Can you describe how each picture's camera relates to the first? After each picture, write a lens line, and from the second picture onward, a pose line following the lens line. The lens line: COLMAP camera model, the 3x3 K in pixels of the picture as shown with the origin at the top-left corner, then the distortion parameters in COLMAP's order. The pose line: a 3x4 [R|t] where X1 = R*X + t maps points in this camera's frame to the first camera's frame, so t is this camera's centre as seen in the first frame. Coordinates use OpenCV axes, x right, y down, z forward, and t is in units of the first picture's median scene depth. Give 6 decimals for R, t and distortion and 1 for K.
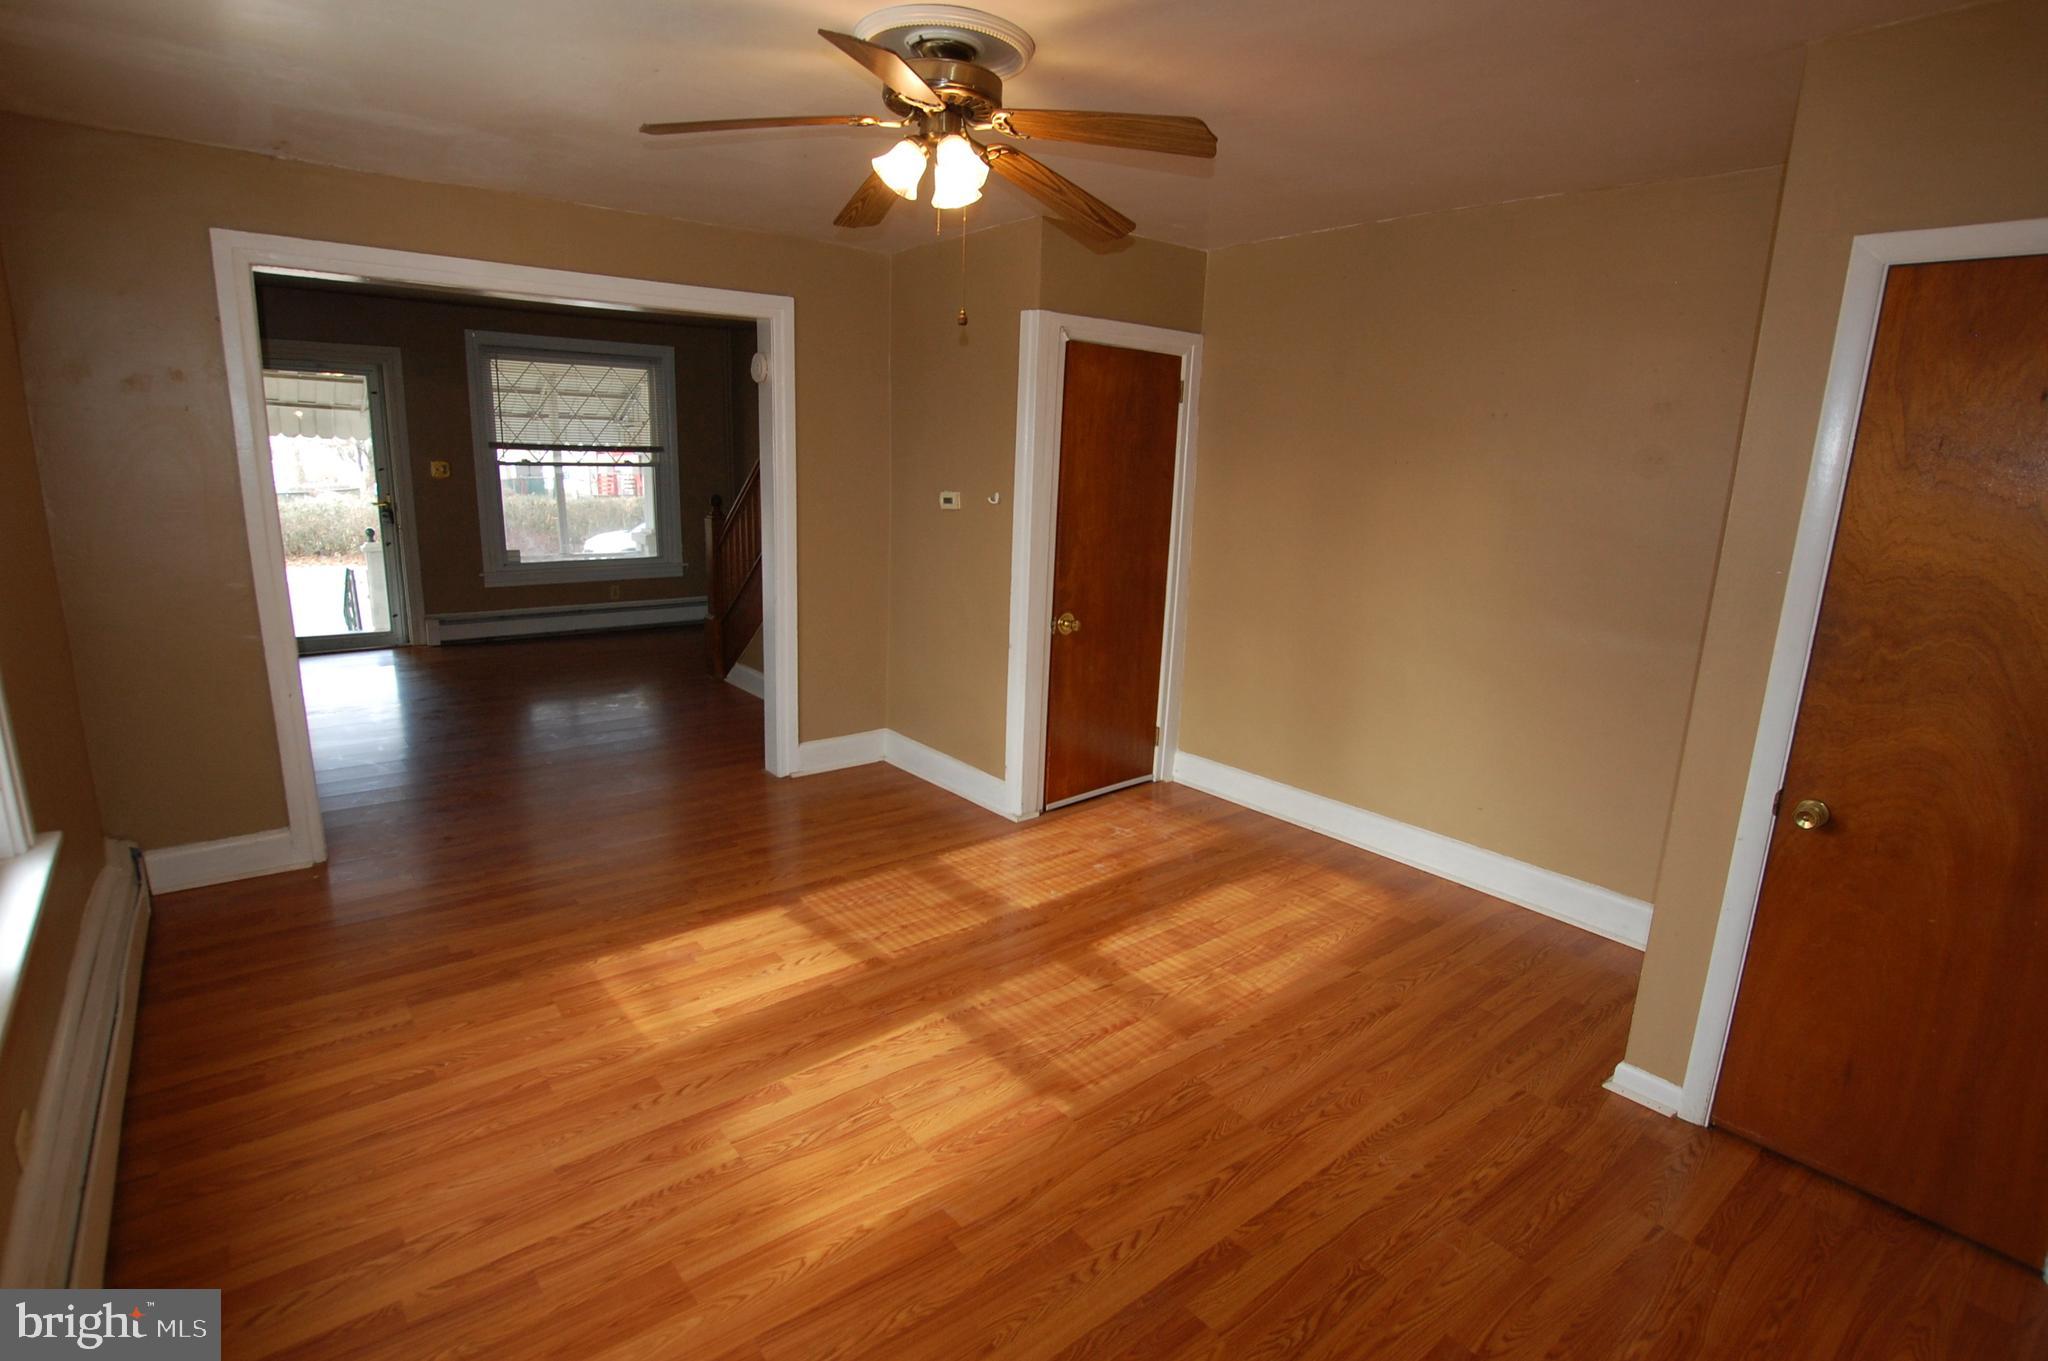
lens RADIAL K [[999.8, 0, 1028.2], [0, 999.8, 678.4], [0, 0, 1]] dist [-0.029780, 0.008202]
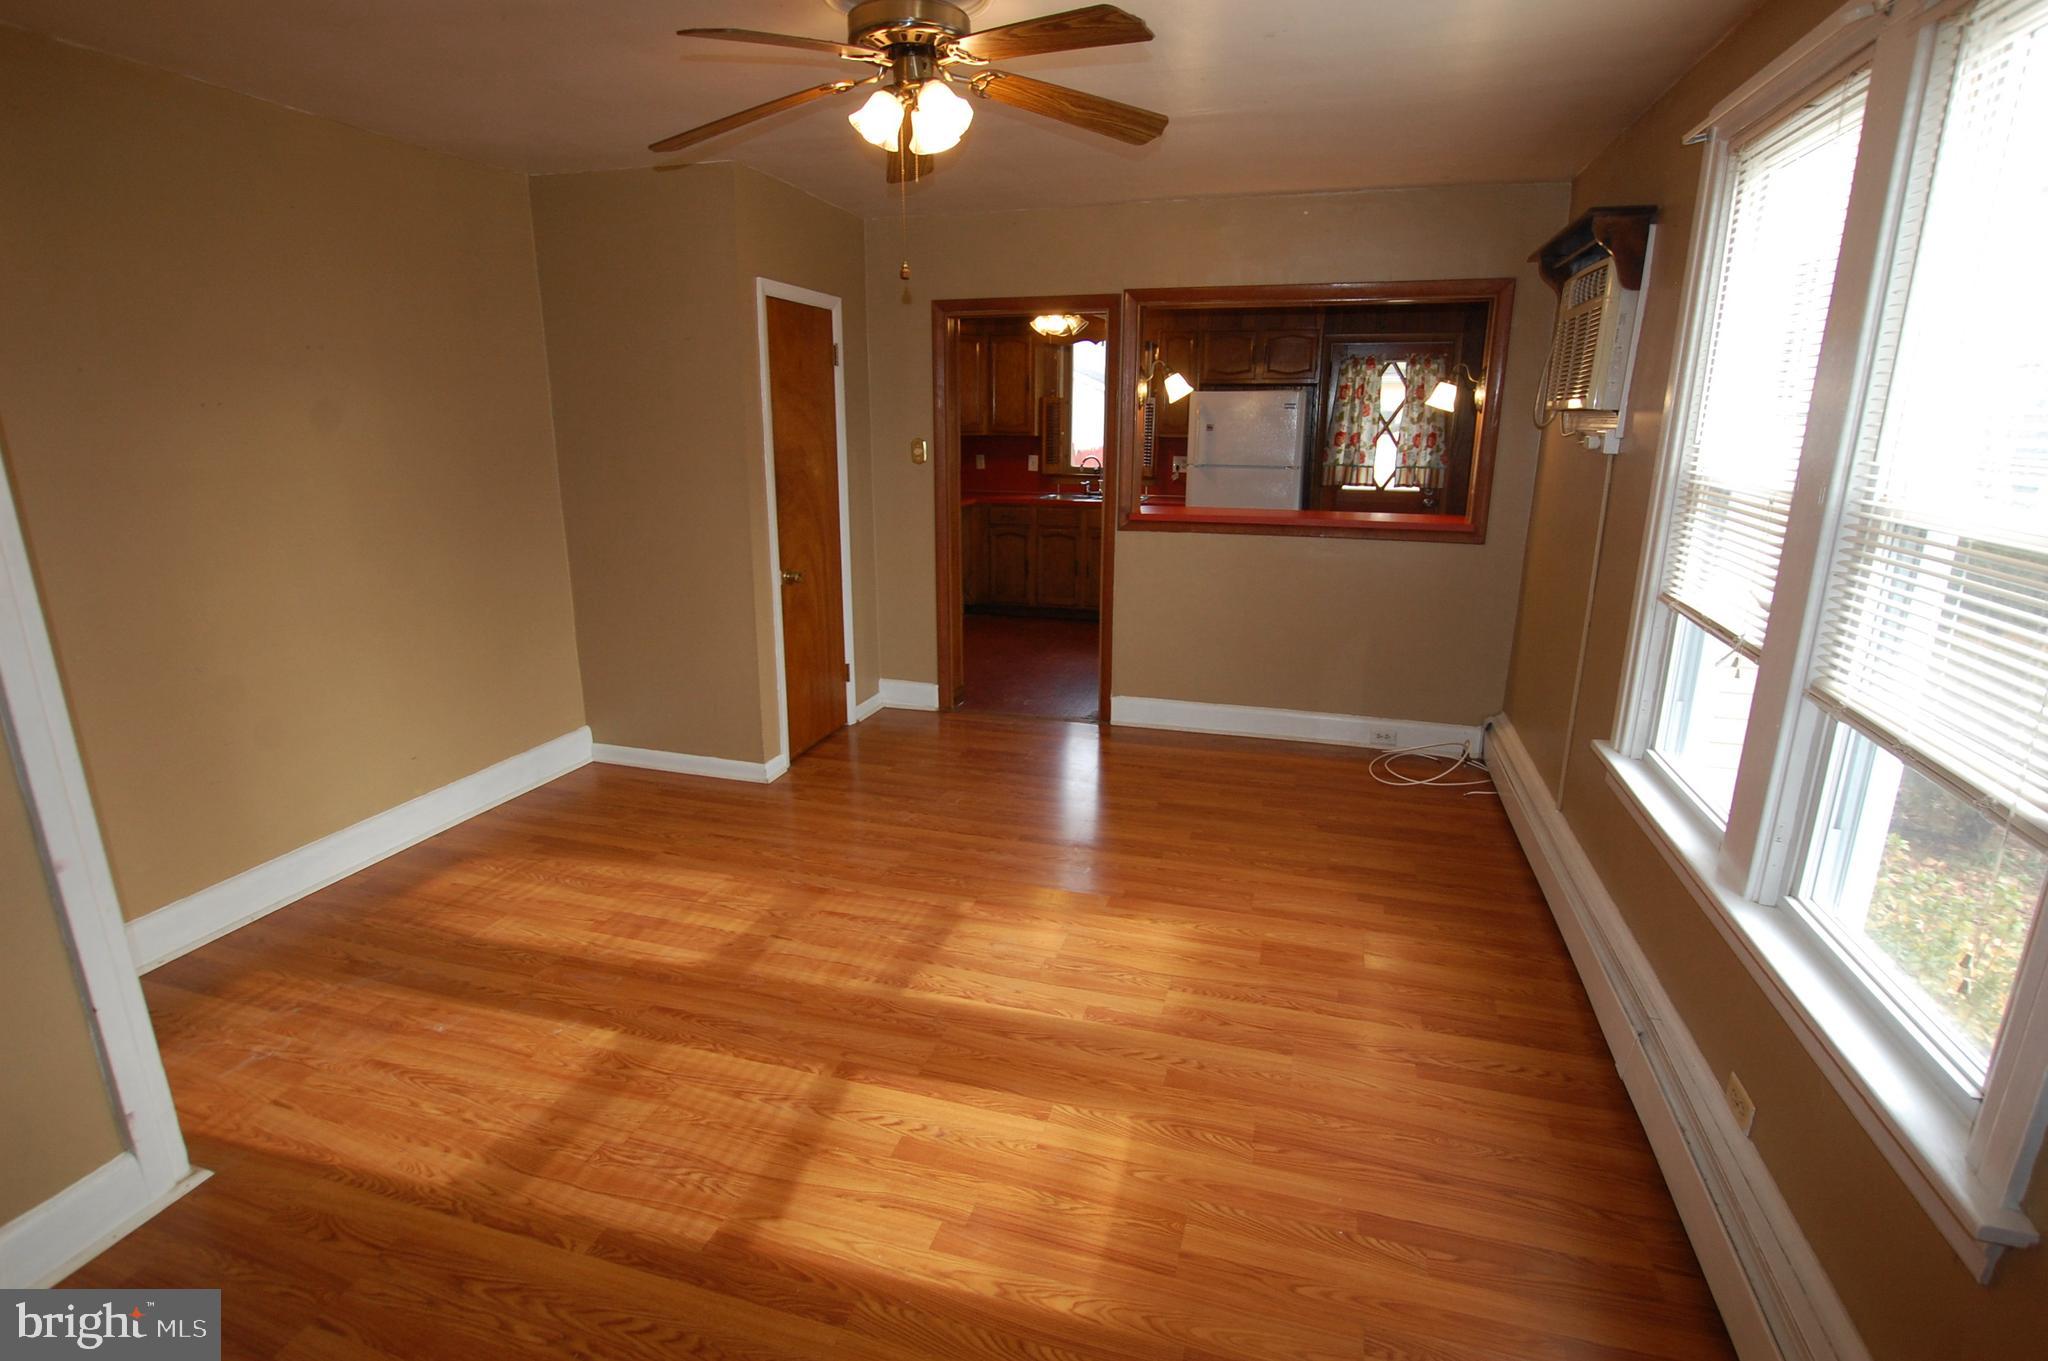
lens RADIAL K [[999.8, 0, 1028.2], [0, 999.8, 678.4], [0, 0, 1]] dist [-0.029780, 0.008202]
pose [[-0.563053, -0.247522, 0.788482, -0.915623], [0.161589, 0.902703, 0.398769, -0.331821], [-0.810469, 0.351938, -0.468273, 1.352822]]
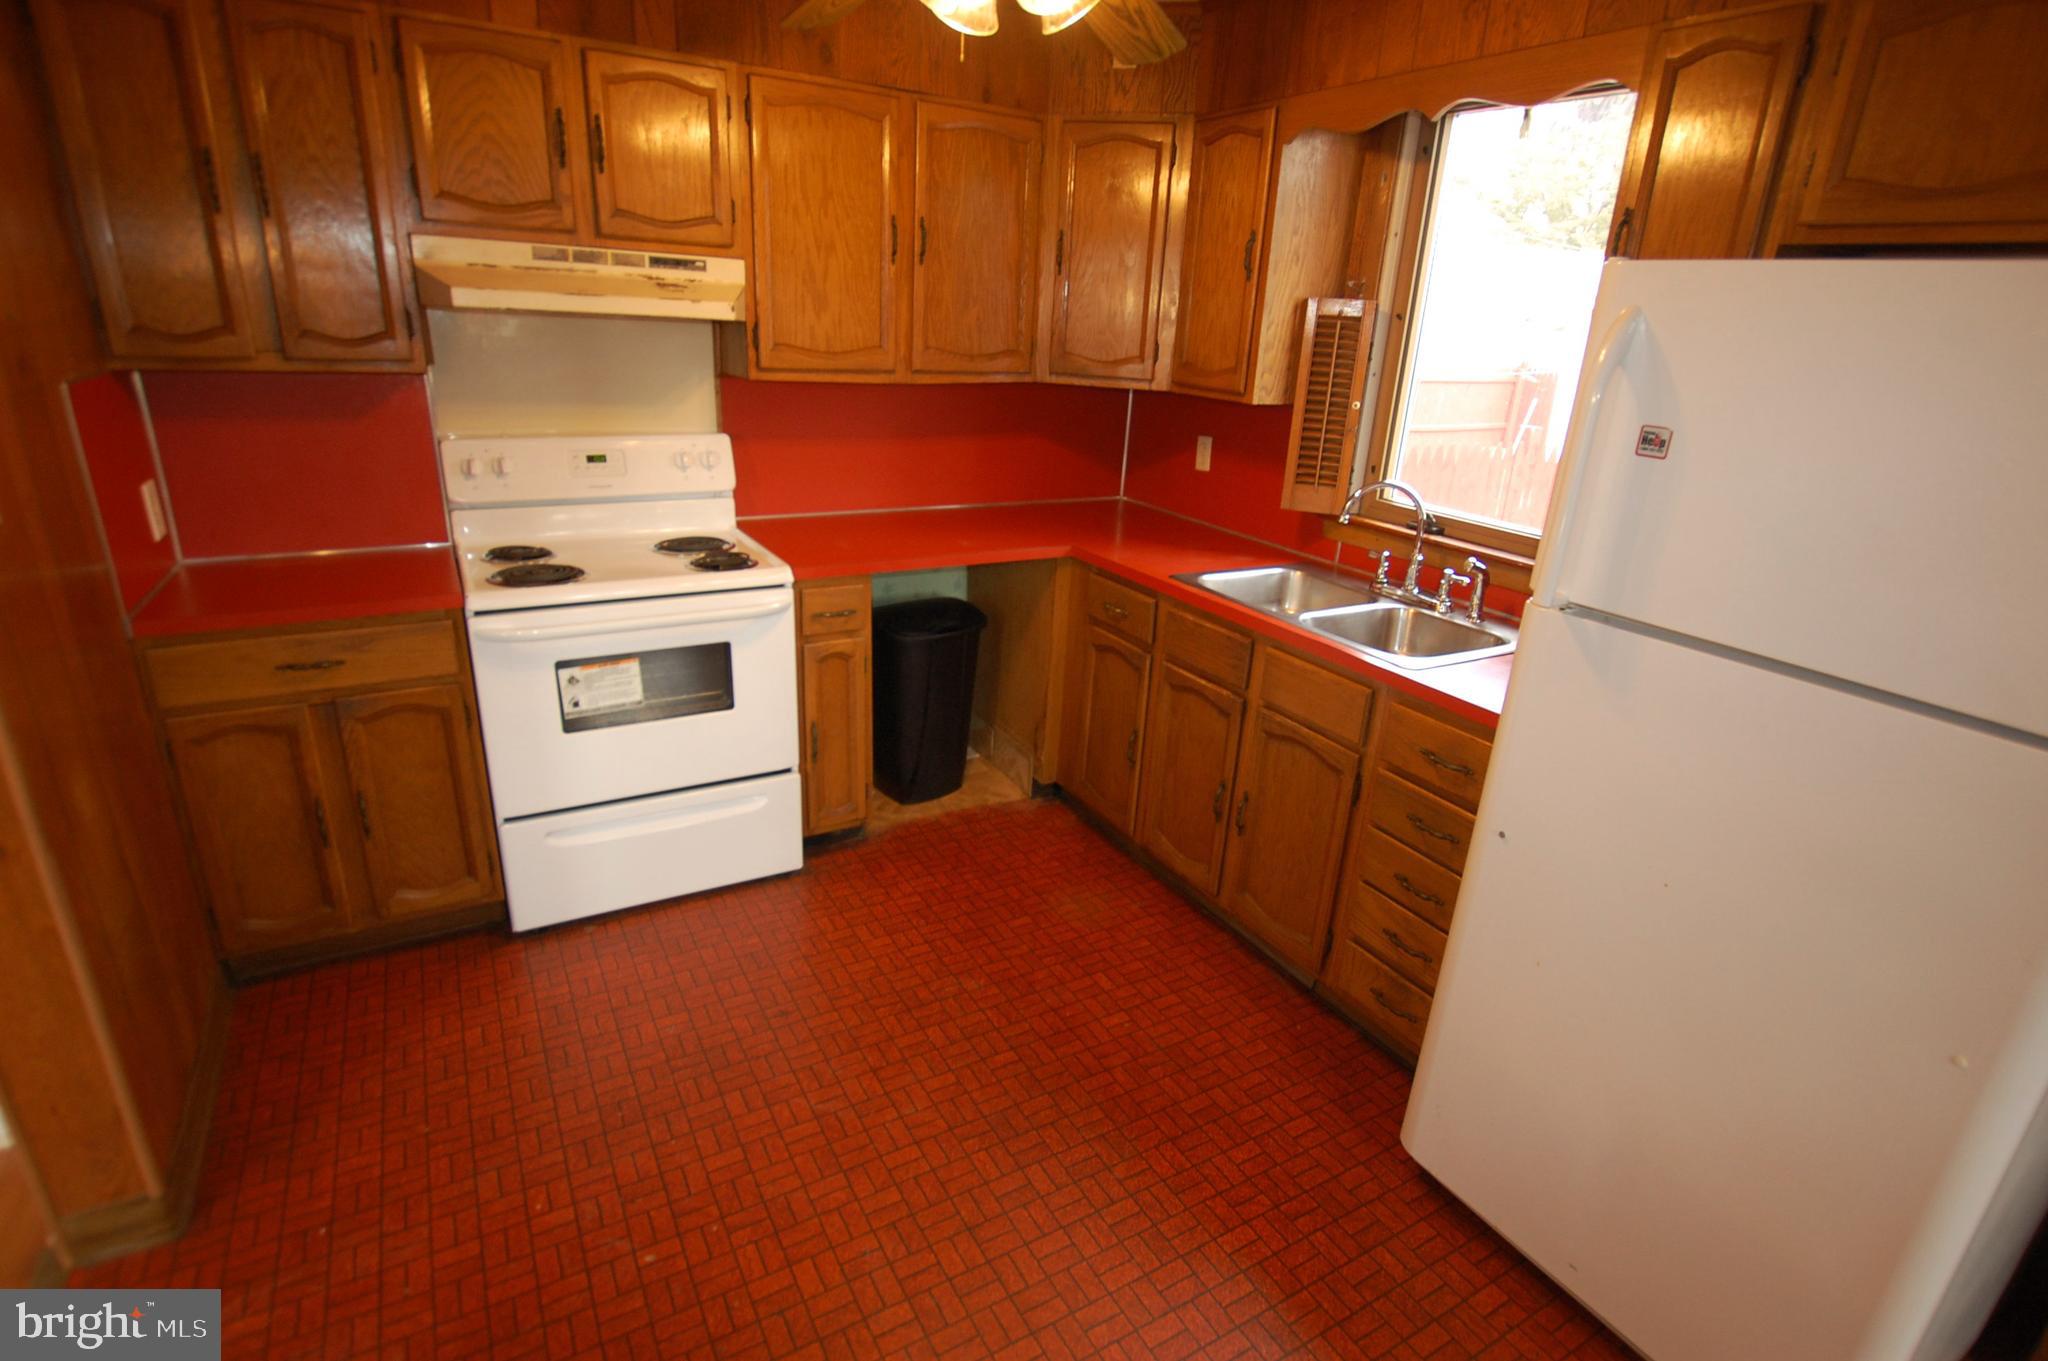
lens RADIAL K [[999.8, 0, 1028.2], [0, 999.8, 678.4], [0, 0, 1]] dist [-0.029780, 0.008202]
pose [[0.156358, -0.360949, 0.919384, 0.441274], [0.173741, 0.926370, 0.334144, 0.071460], [-0.972299, 0.107489, 0.207557, -0.239401]]
